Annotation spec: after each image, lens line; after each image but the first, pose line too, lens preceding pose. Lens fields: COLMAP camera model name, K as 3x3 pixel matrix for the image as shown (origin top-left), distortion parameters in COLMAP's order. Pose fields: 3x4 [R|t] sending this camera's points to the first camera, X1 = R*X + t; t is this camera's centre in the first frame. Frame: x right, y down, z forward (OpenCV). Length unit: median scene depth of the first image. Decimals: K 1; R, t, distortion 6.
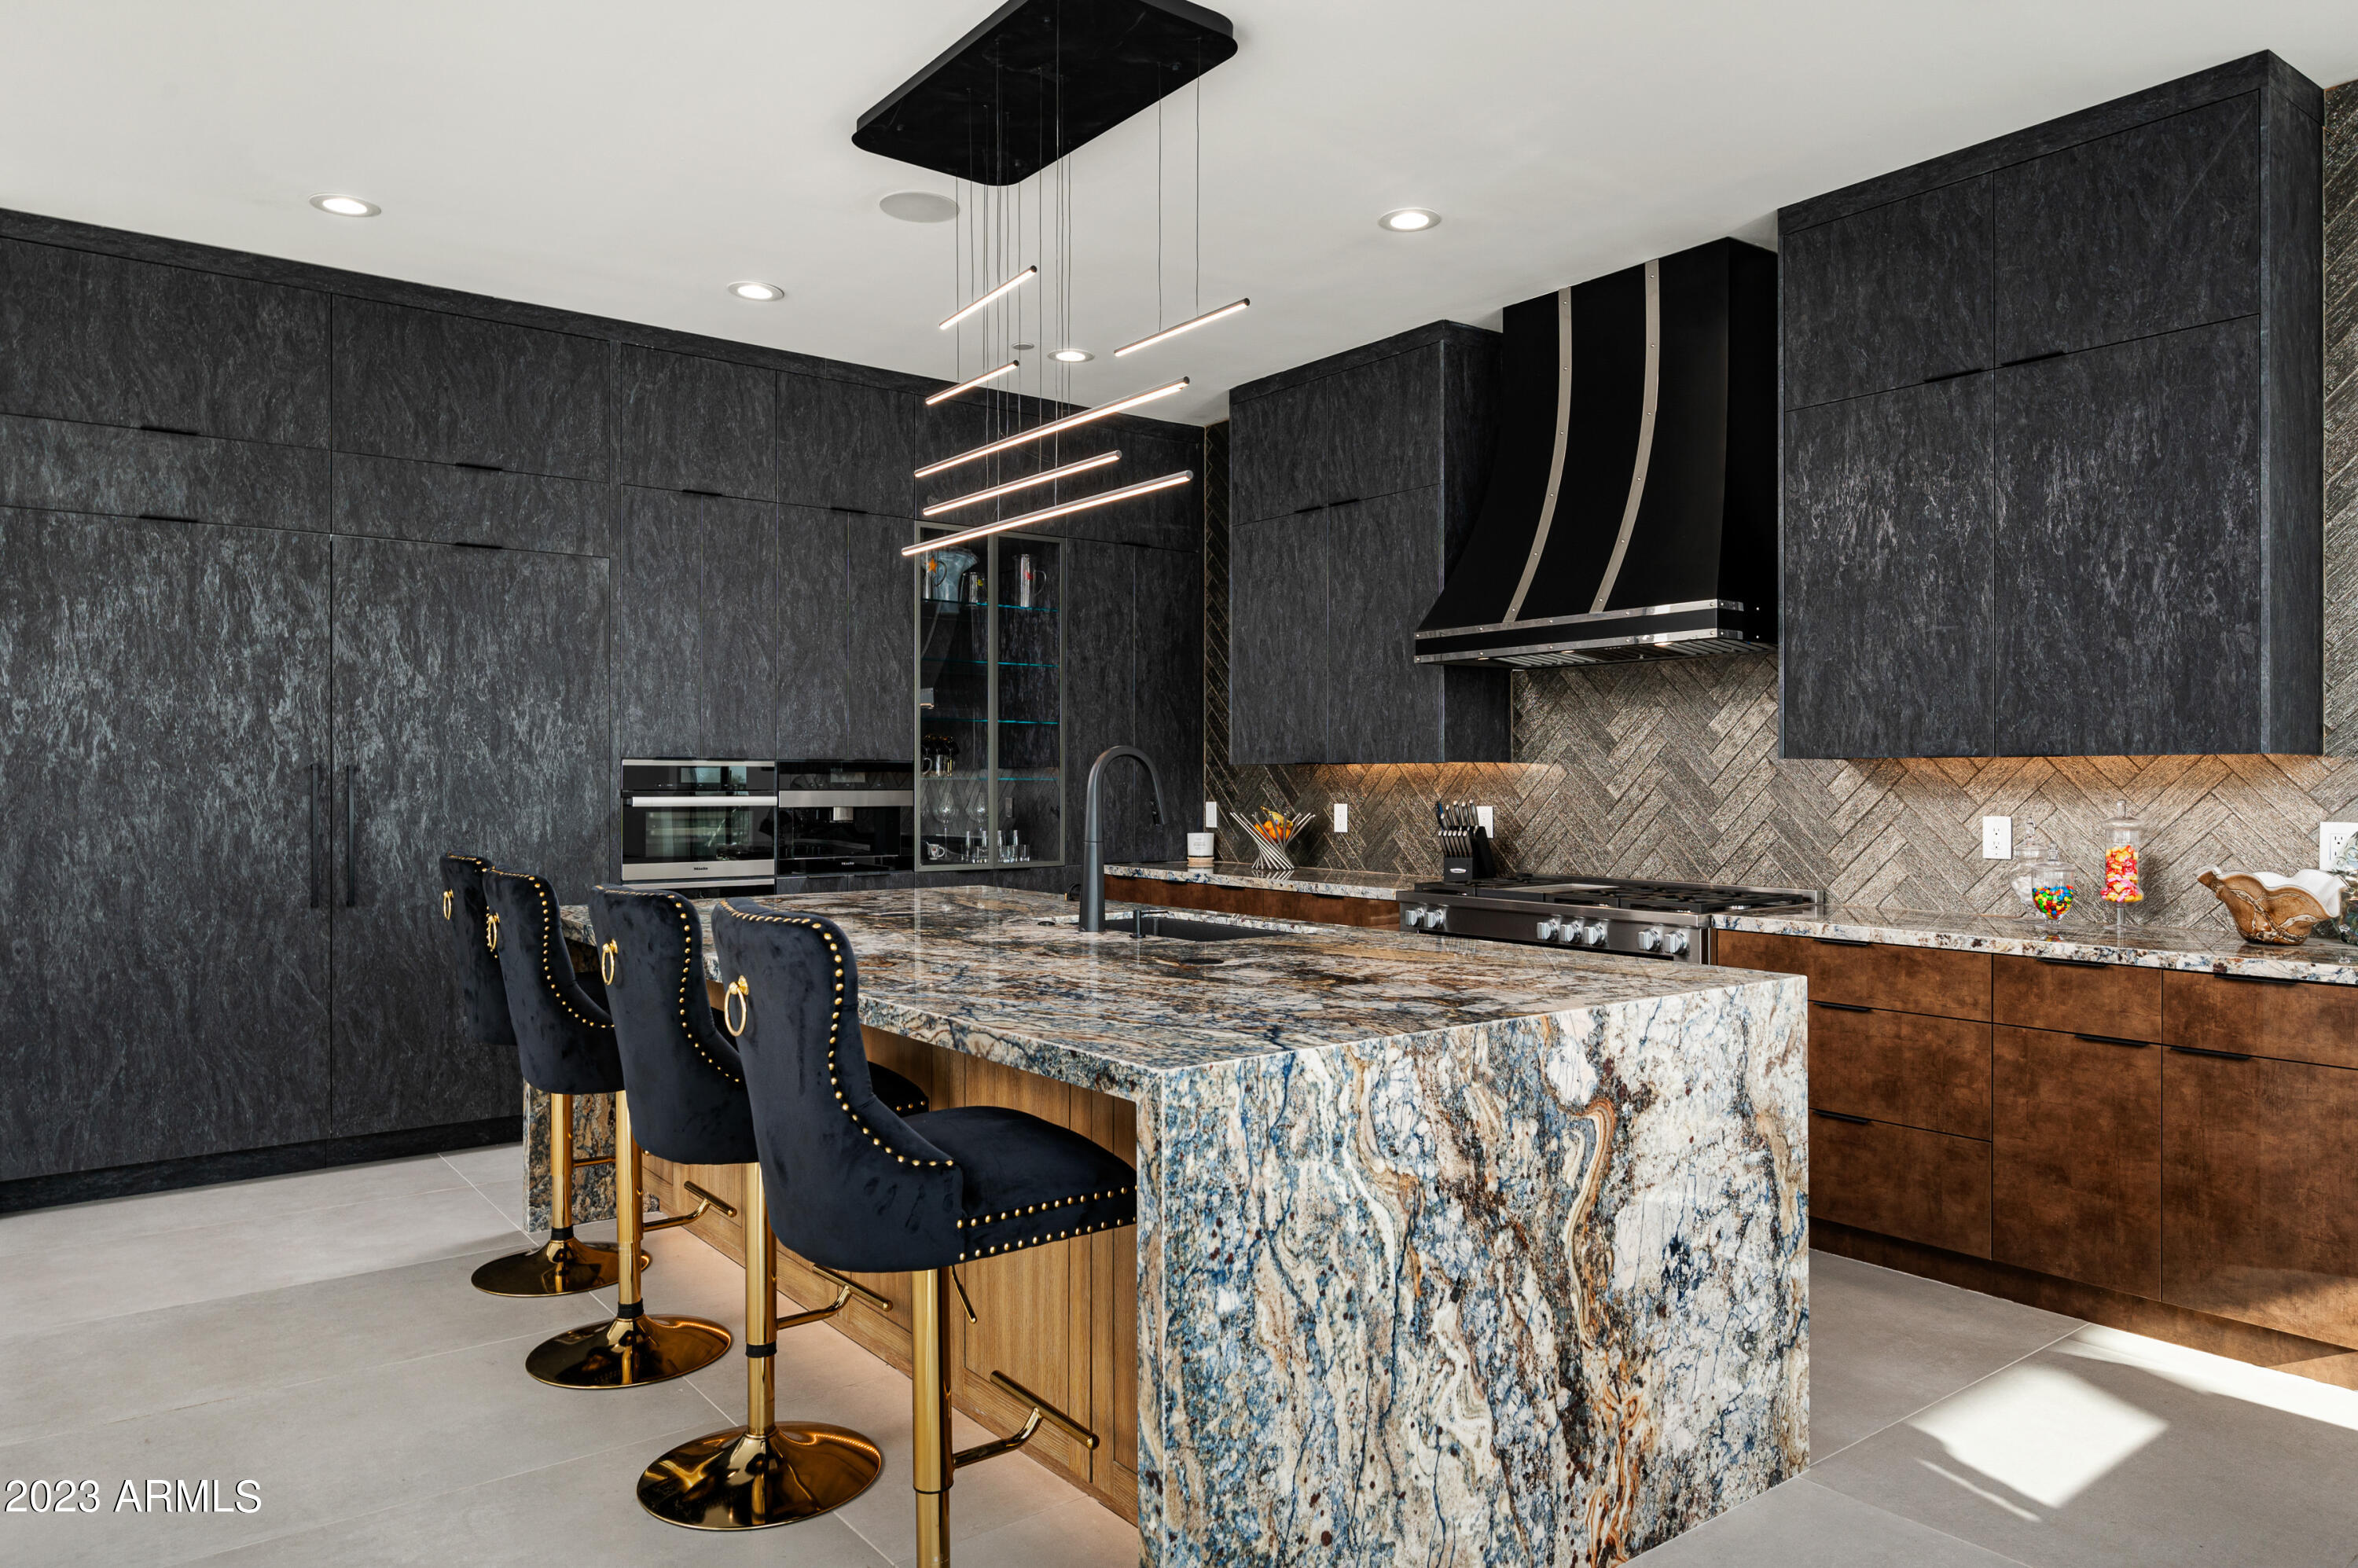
lens RADIAL K [[1505.1, 0, 1177.4], [0, 1505.1, 788.1], [0, 0, 1]] dist [0.005651, 0.001551]
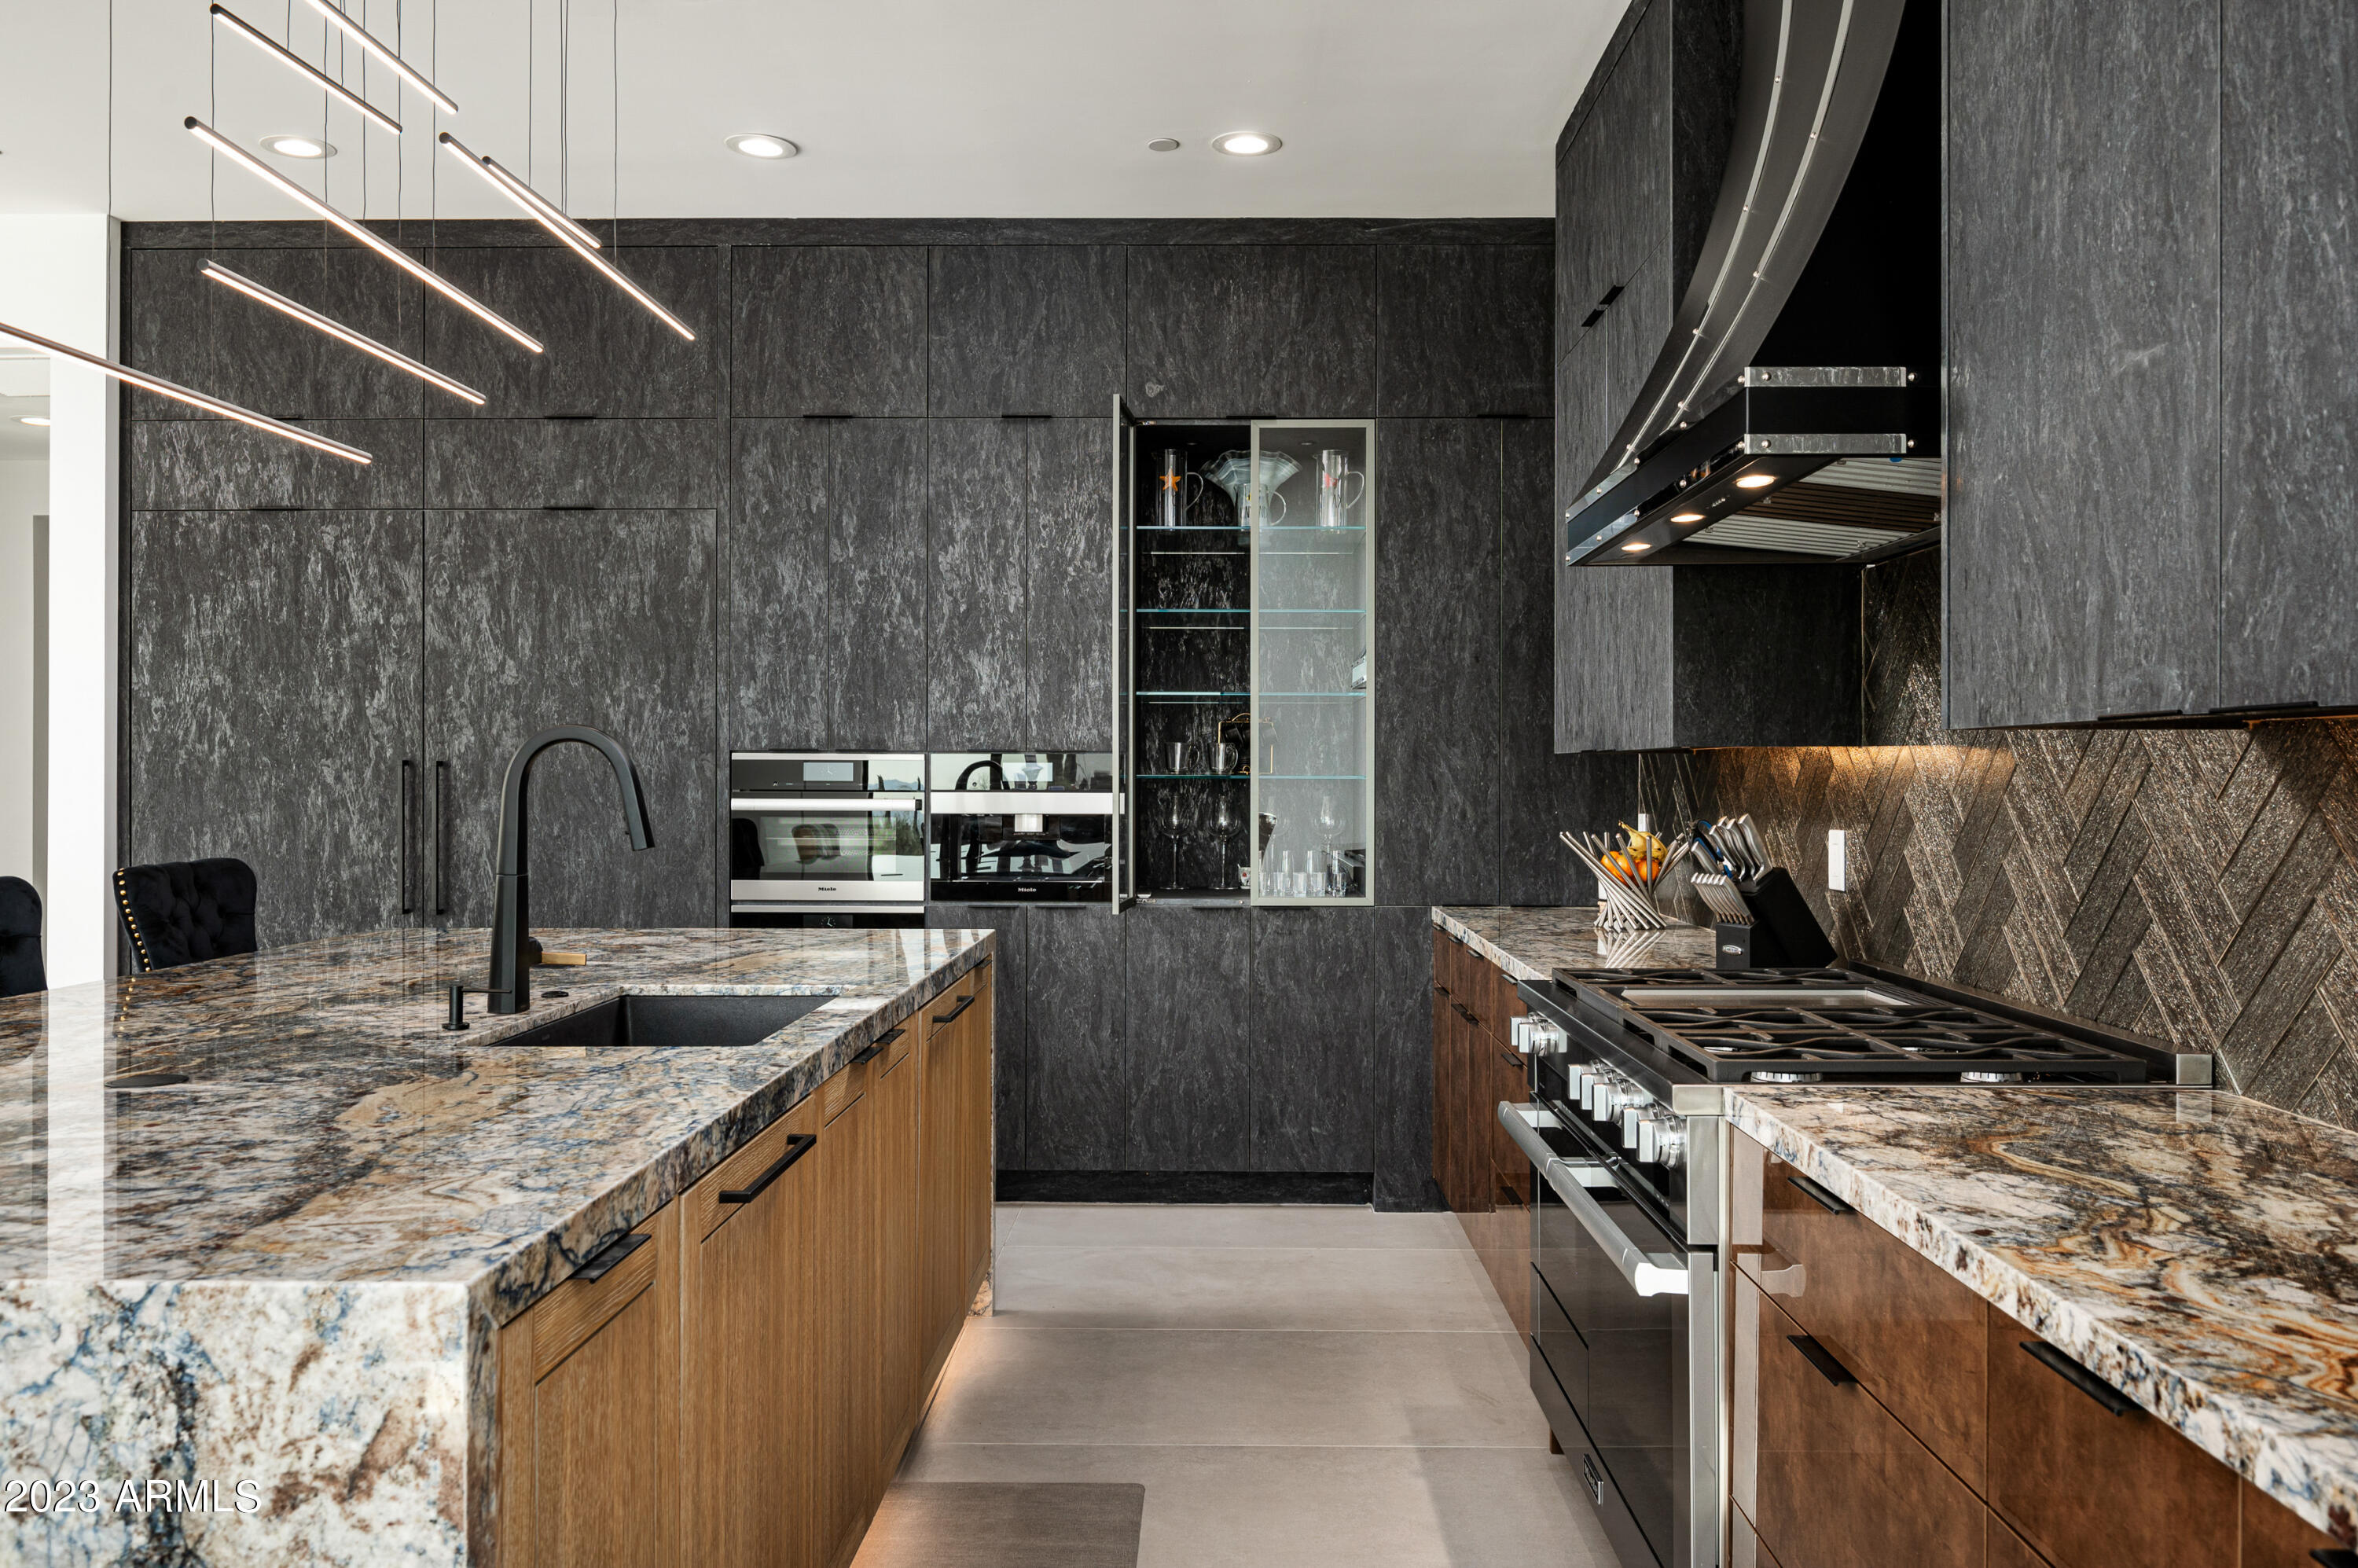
lens RADIAL K [[1803.2, 0, 1180.9], [0, 1803.2, 775.8], [0, 0, 1]] dist [0.004258, 0.003121]
pose [[0.780627, 0.000859, -0.624997, 0.481750], [-0.005169, 0.999974, -0.005081, -0.002735], [0.624976, 0.007197, 0.780610, 0.424001]]
